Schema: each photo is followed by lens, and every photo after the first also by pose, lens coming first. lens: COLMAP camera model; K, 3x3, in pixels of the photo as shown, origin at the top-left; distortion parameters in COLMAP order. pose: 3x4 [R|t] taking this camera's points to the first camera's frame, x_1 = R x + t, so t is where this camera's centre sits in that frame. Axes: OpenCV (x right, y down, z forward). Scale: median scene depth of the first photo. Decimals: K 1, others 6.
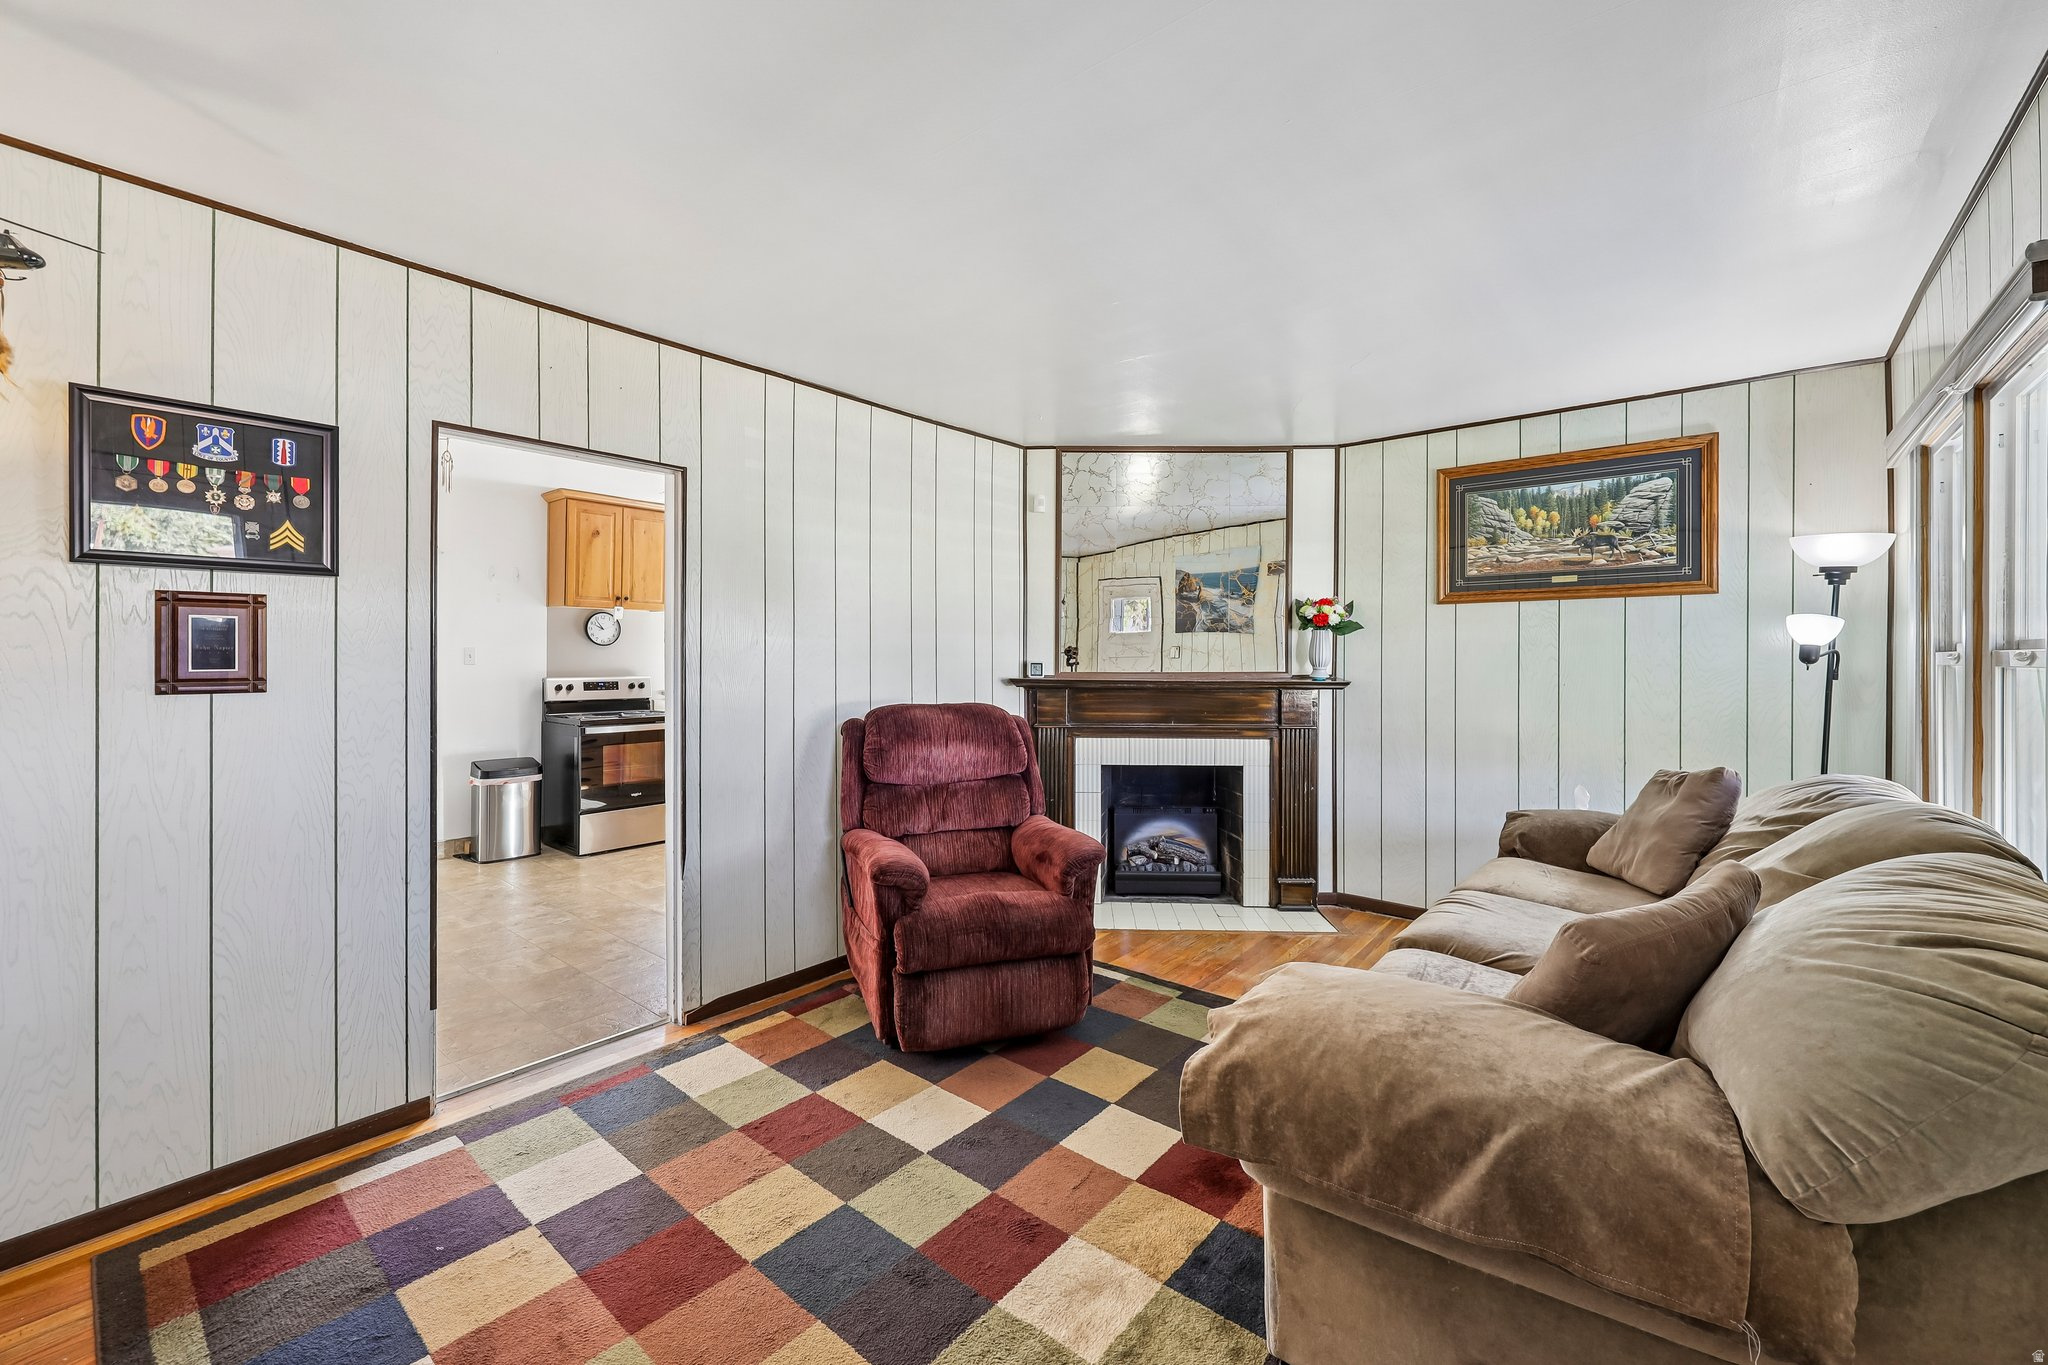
lens RADIAL K [[814.9, 0, 1031.2], [0, 814.9, 668.3], [0, 0, 1]] dist [-0.001443, 0.000096]
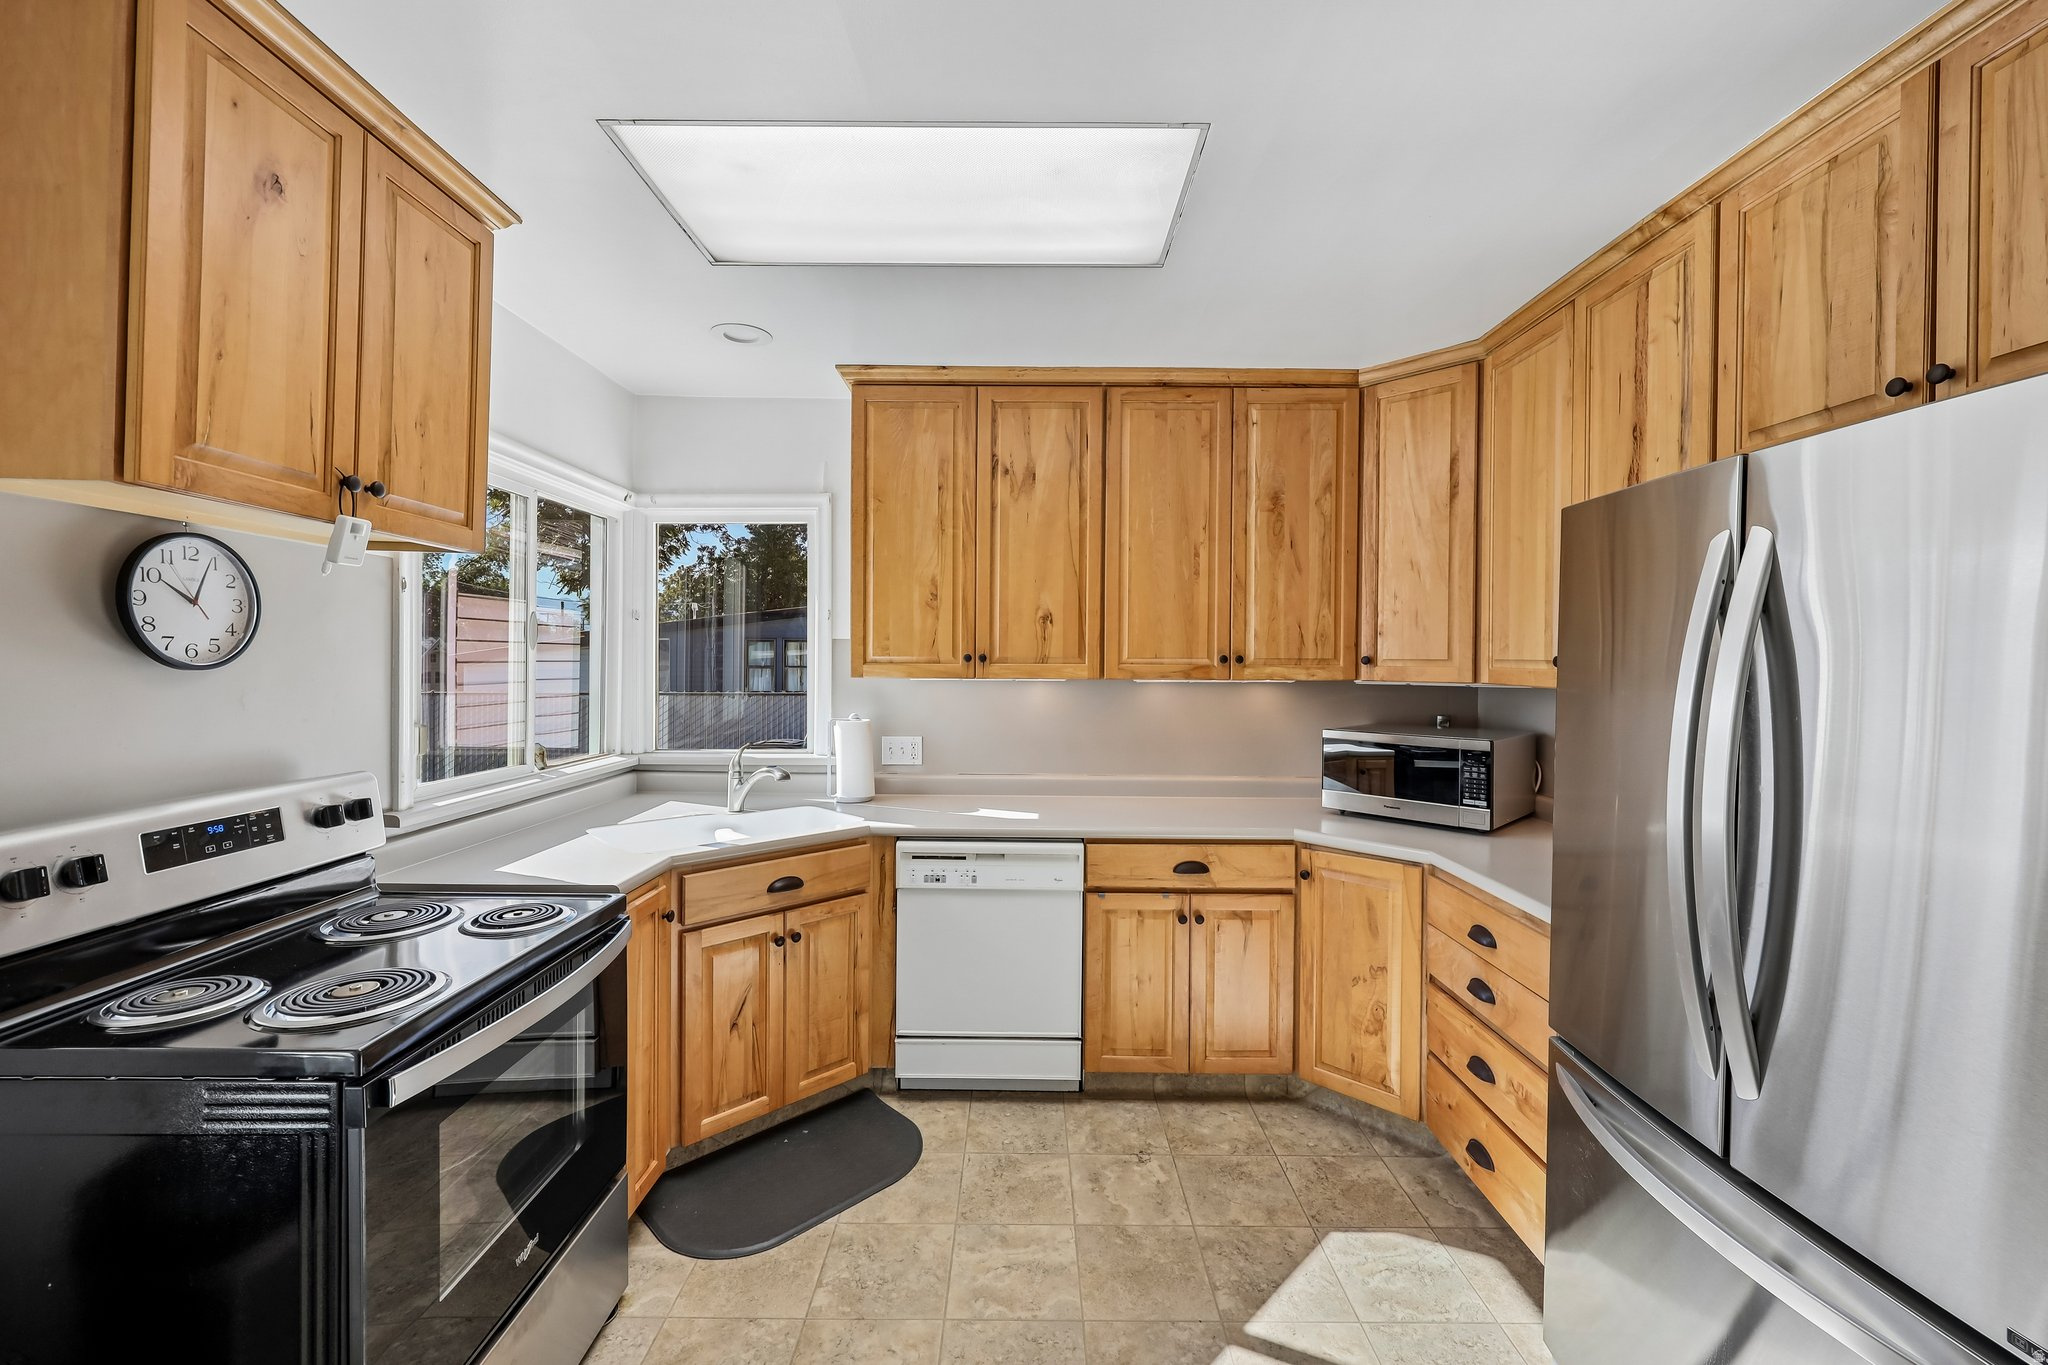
lens RADIAL K [[814.9, 0, 1027.0], [0, 814.9, 667.5], [0, 0, 1]] dist [-0.001443, 0.000096]
pose [[0.774432, -0.004071, 0.632644, -0.721888], [0.004517, 0.999989, 0.000906, -0.040722], [-0.632641, 0.002155, 0.774442, 0.963909]]
